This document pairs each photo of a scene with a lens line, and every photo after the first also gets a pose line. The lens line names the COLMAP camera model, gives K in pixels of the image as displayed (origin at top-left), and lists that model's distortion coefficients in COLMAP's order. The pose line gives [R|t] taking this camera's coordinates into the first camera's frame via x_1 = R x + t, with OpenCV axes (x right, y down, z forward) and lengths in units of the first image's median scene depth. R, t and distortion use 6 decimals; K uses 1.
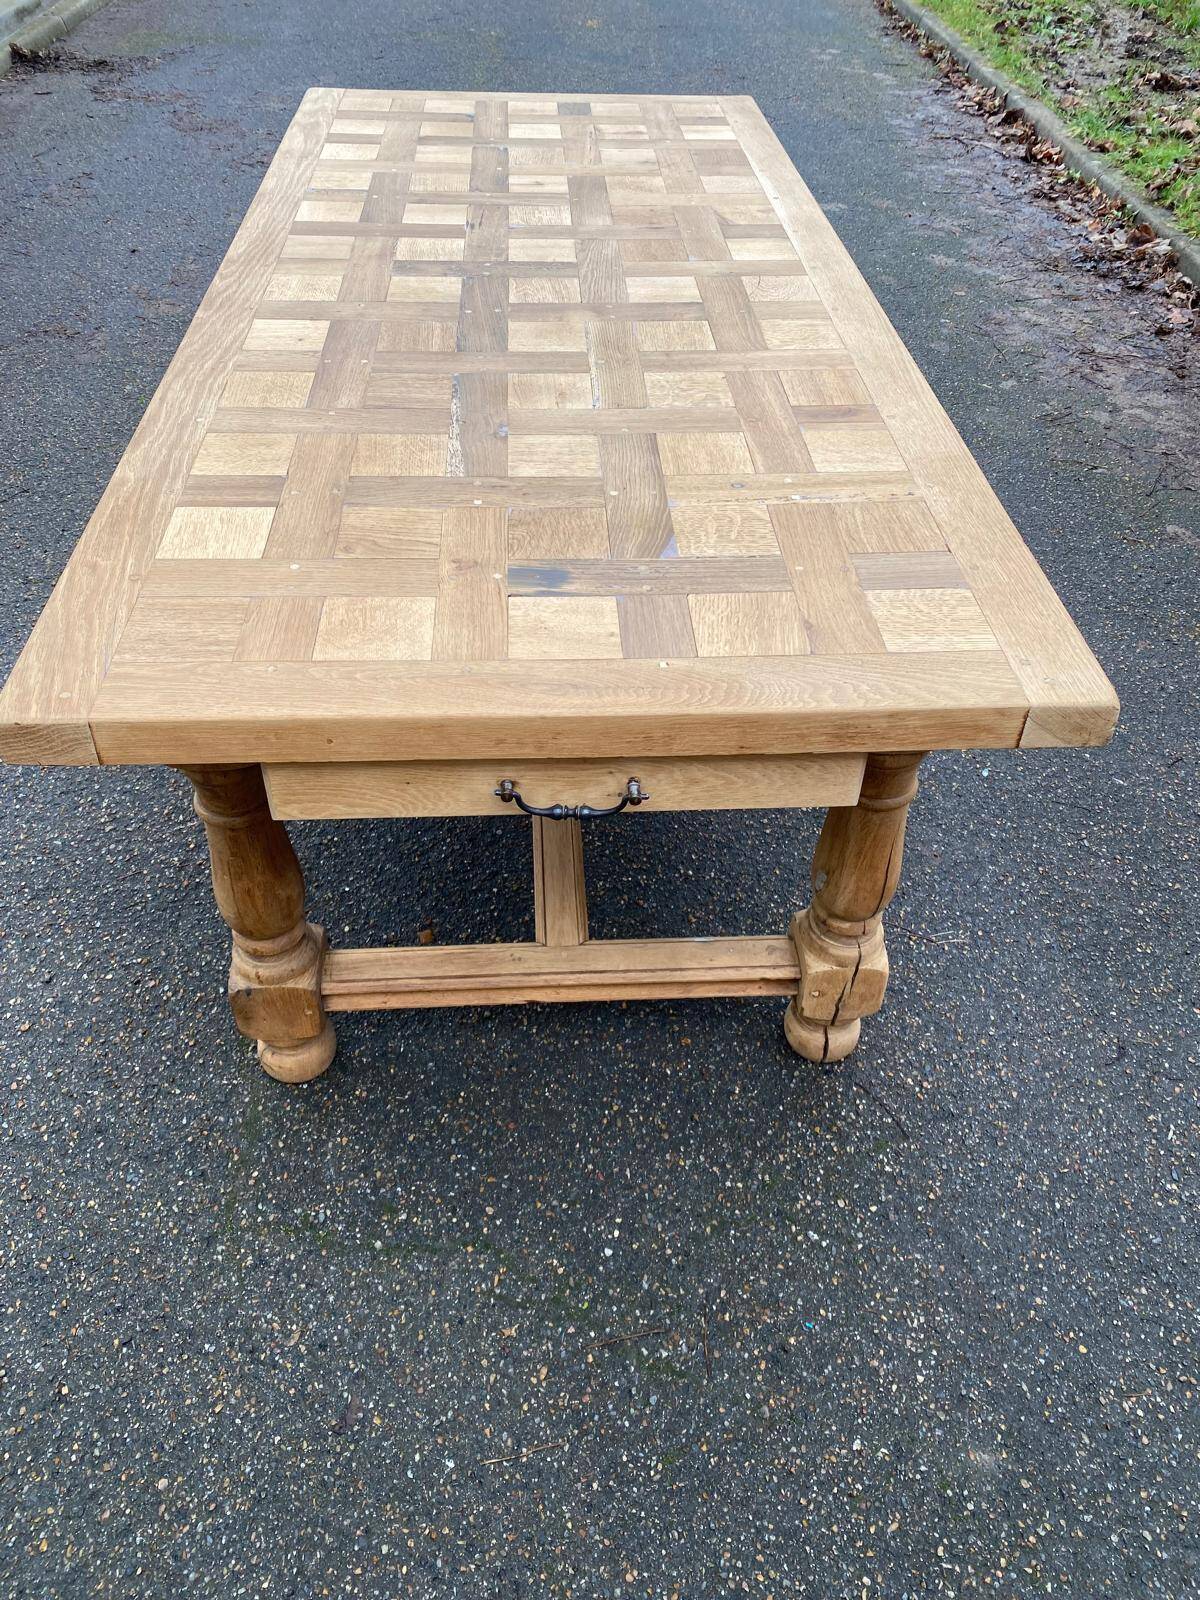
lens RADIAL K [[1220.0, 0, 600.0], [0, 1220.0, 783.2], [0, 0, 1]] dist [0.021640, -0.018671]
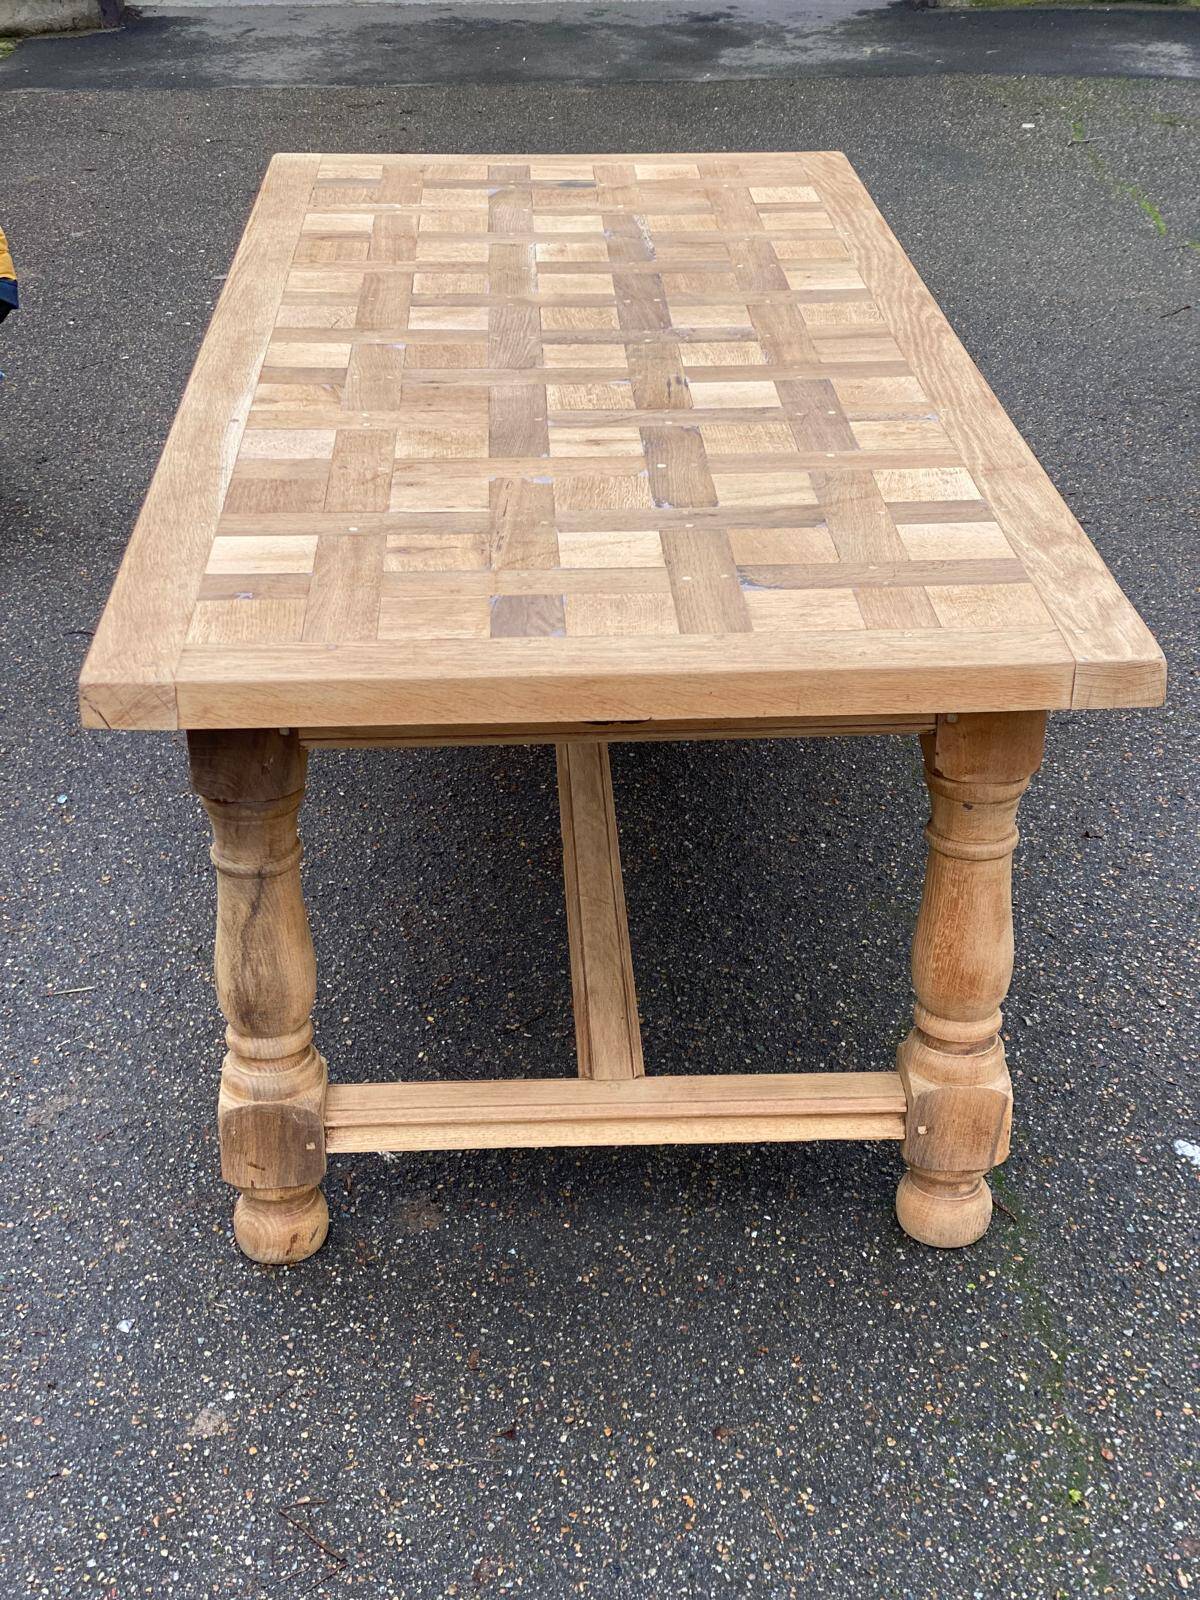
lens RADIAL K [[2372.4, 0, 597.9], [0, 2372.4, 788.6], [0, 0, 1]] dist [0.132375, 0.000000]
pose [[-0.999618, -0.027544, 0.002075, -0.082276], [-0.008449, 0.376407, 0.926416, -2.175675], [-0.026298, 0.926045, -0.376496, 2.265383]]
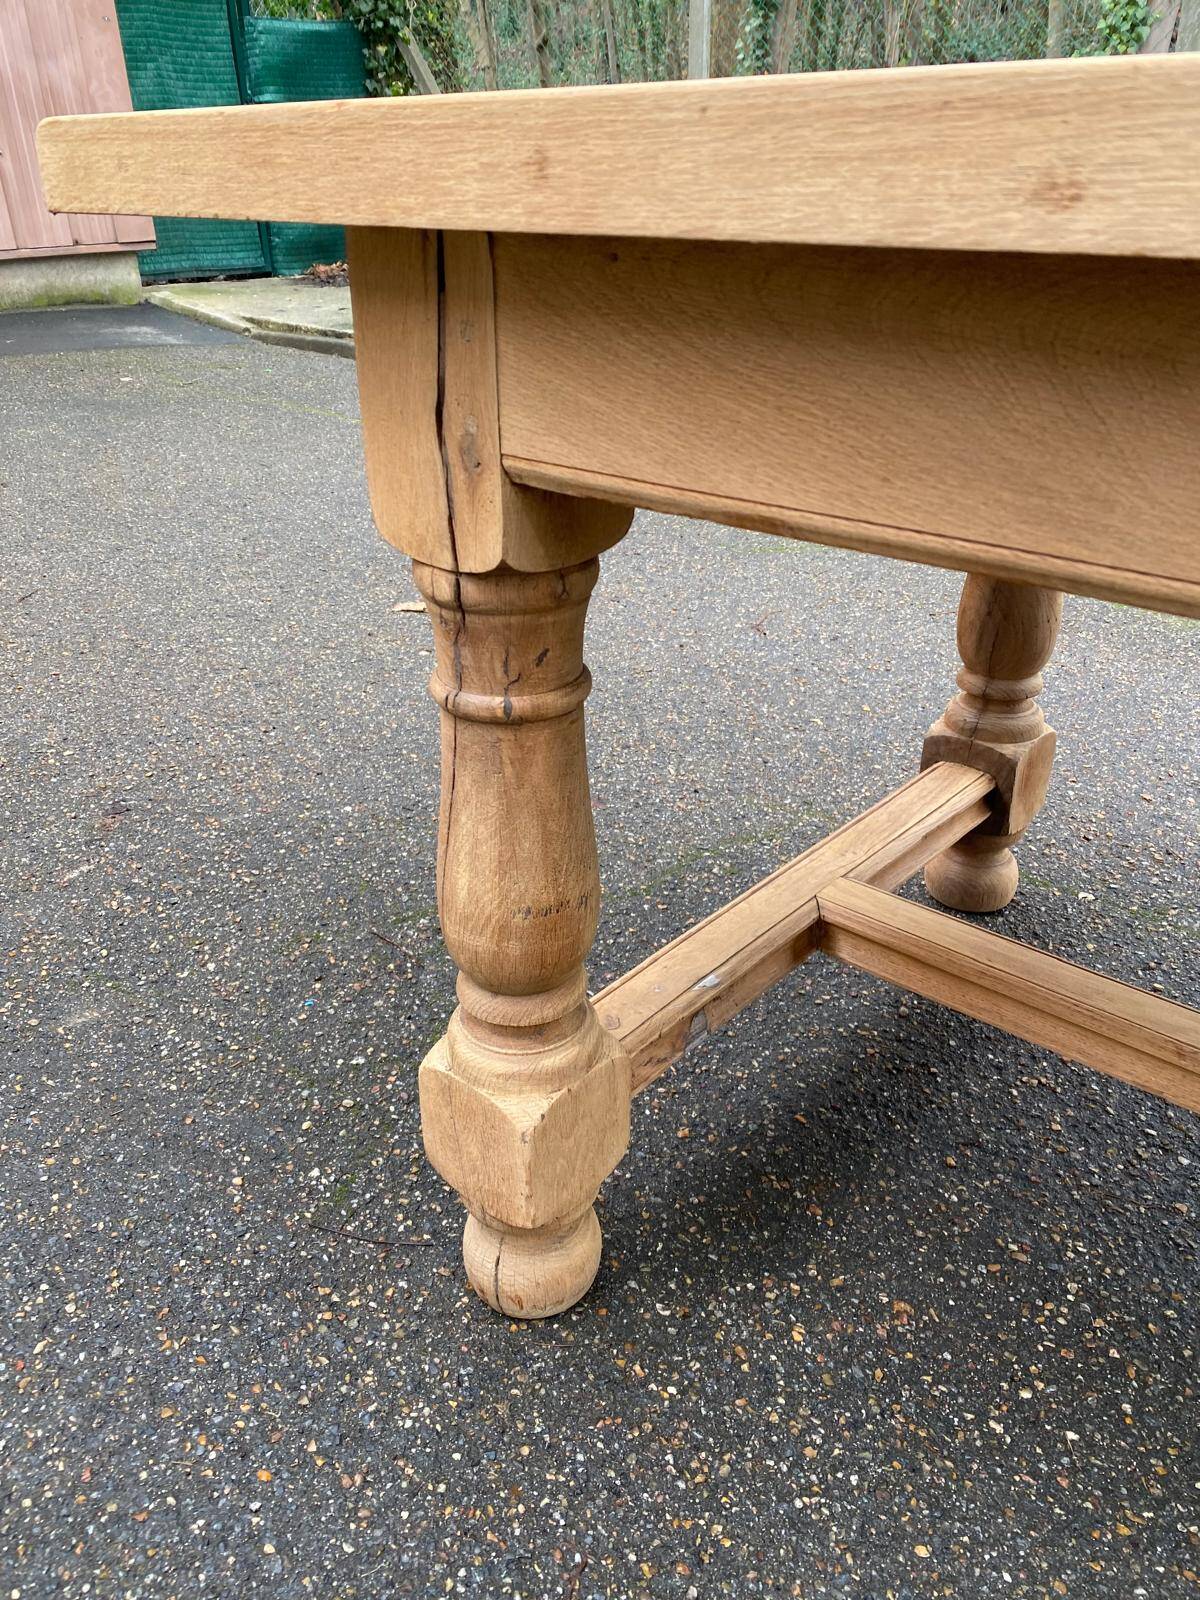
lens RADIAL K [[1220.0, 0, 621.4], [0, 1220.0, 773.2], [0, 0, 1]] dist [0.021640, -0.018671]
pose [[-0.692138, 0.297629, -0.657542, 0.498651], [-0.488241, 0.477885, 0.730238, -0.350999], [0.531570, 0.826464, -0.185447, 1.055678]]
